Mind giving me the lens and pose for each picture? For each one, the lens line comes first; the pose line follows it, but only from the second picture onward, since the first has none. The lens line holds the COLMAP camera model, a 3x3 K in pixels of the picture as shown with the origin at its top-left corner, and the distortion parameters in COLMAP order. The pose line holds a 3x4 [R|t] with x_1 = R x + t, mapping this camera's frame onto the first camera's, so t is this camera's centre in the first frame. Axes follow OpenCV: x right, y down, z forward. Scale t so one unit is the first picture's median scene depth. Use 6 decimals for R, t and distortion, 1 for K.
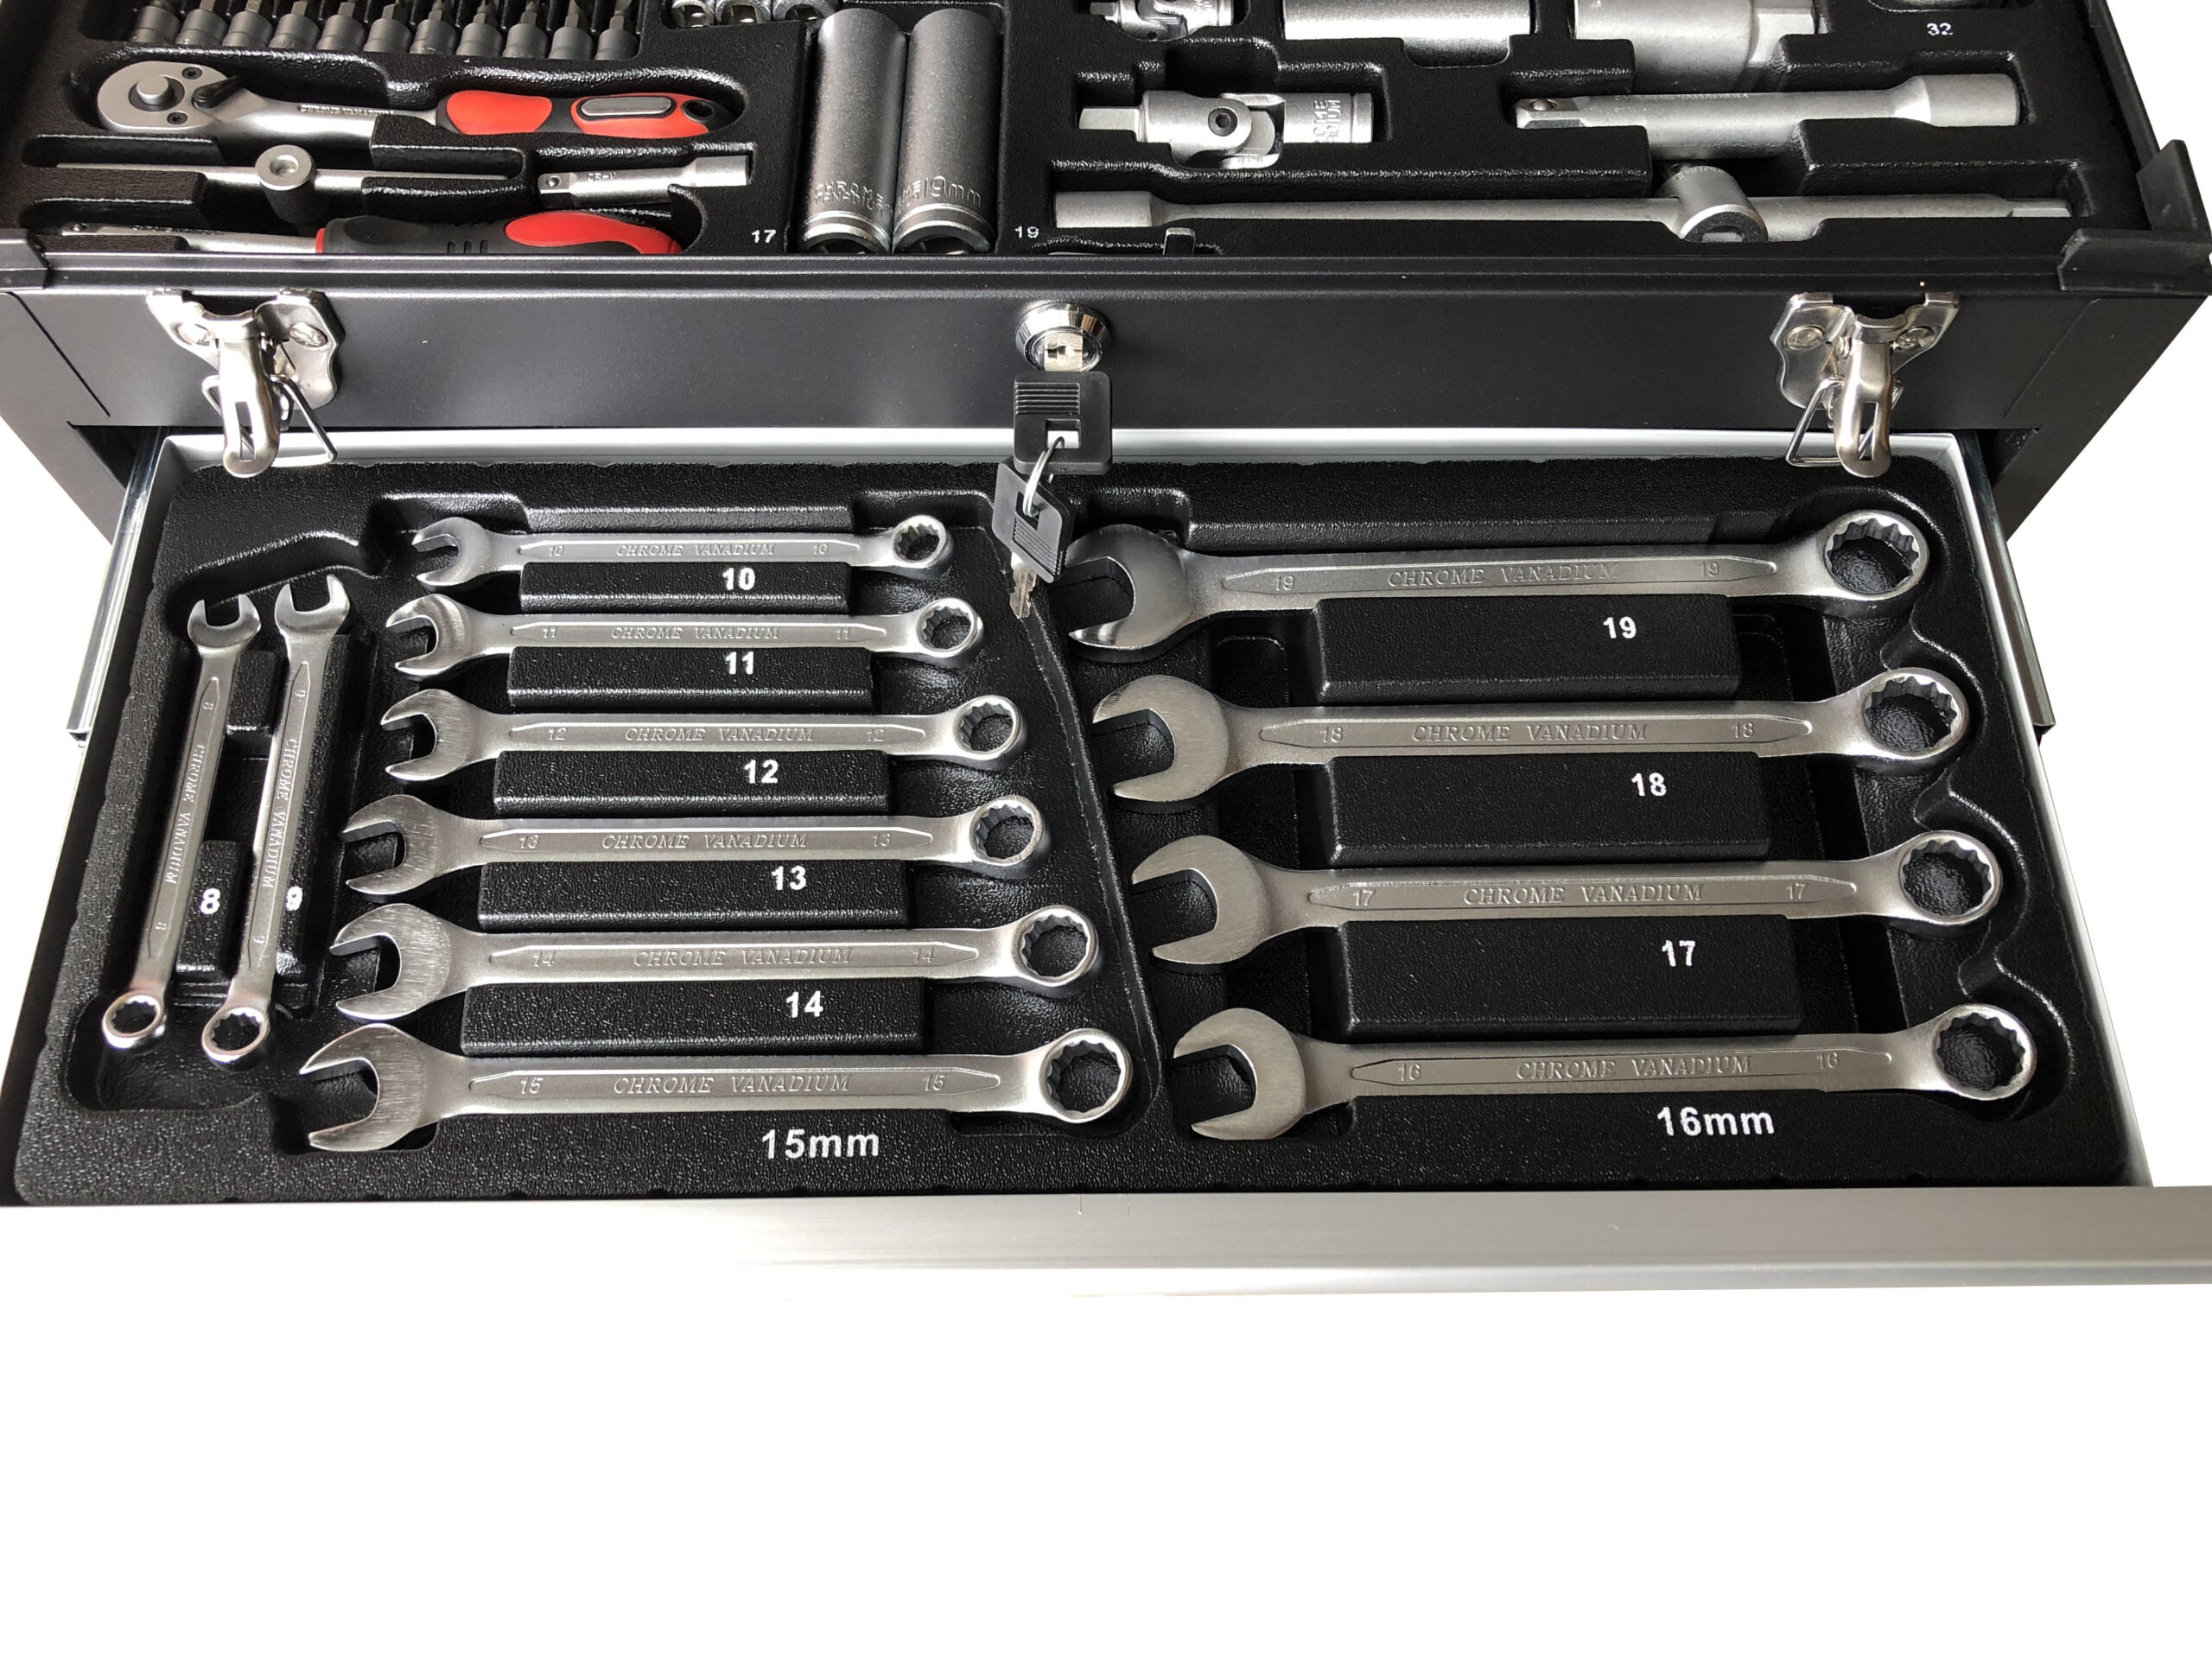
lens RADIAL K [[1775.9, 0, 1083.5], [0, 1775.9, 810.8], [0, 0, 1]] dist [0.035260, -0.043355]
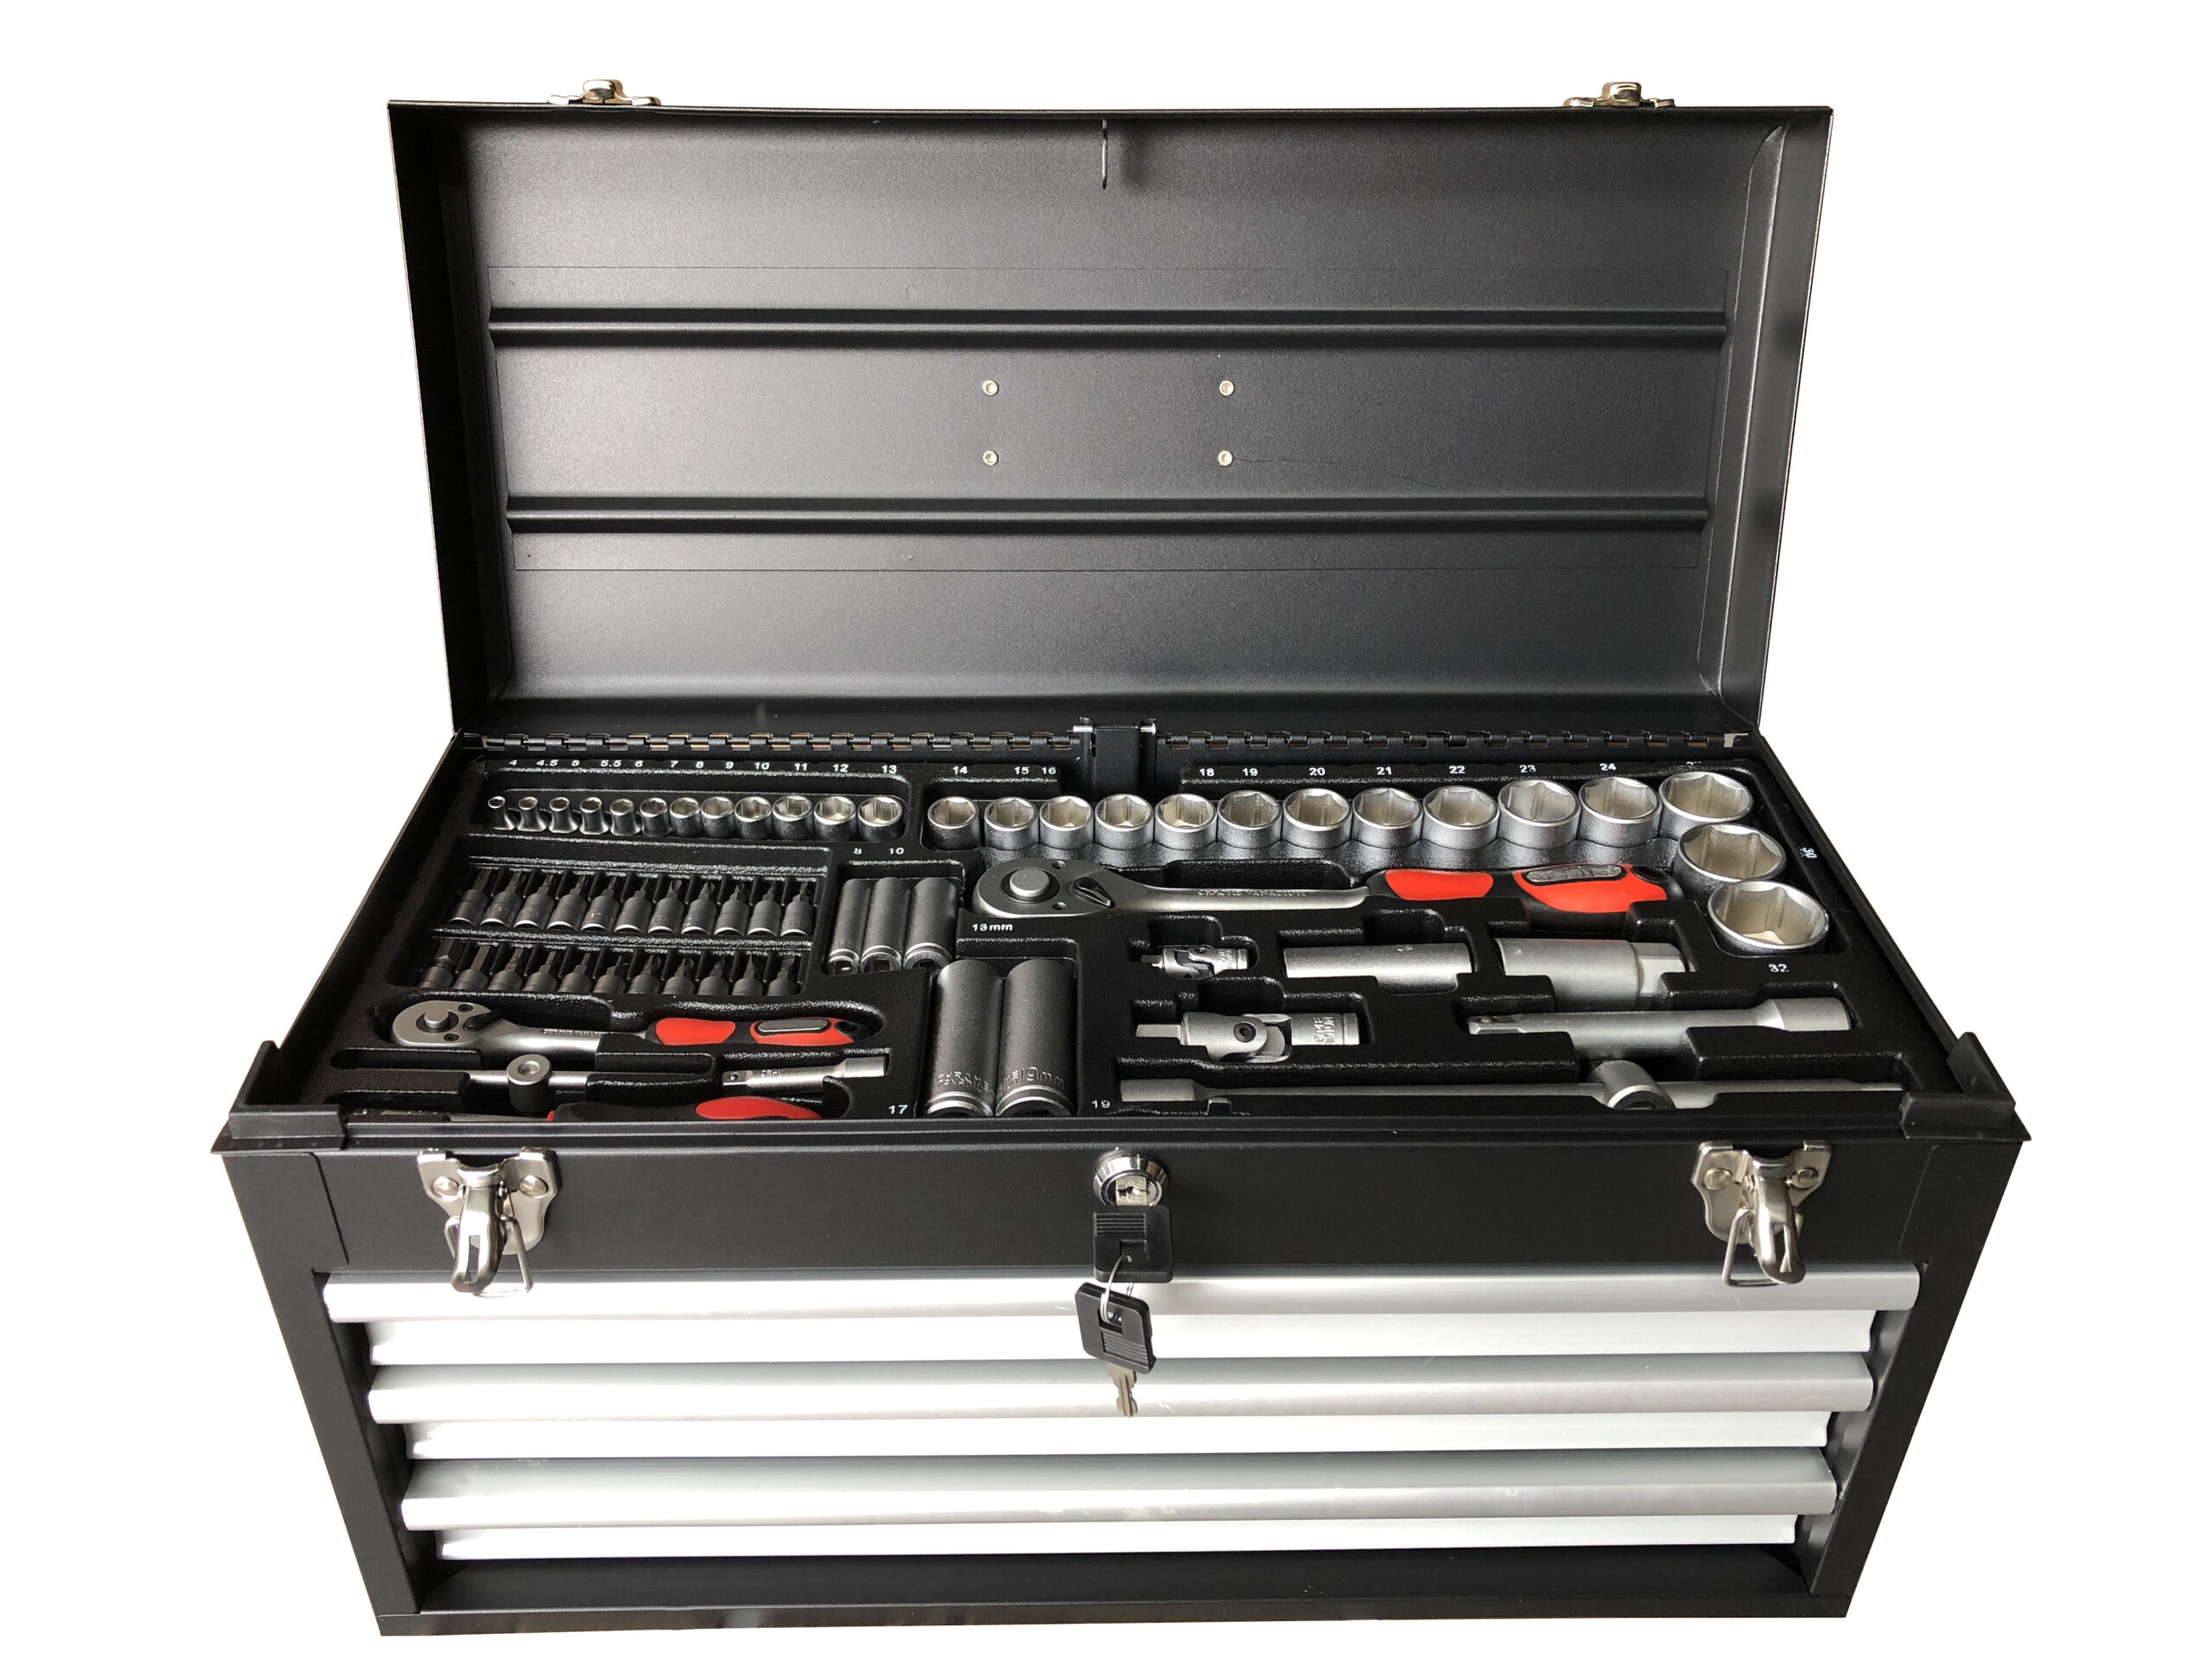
lens RADIAL K [[1775.9, 0, 1091.4], [0, 1775.9, 832.5], [0, 0, 1]] dist [0.035260, -0.043355]
pose [[0.999951, -0.008598, 0.004954, -0.041505], [0.009920, 0.853698, -0.520674, 0.171298], [0.000248, 0.520698, 0.853741, -0.196852]]
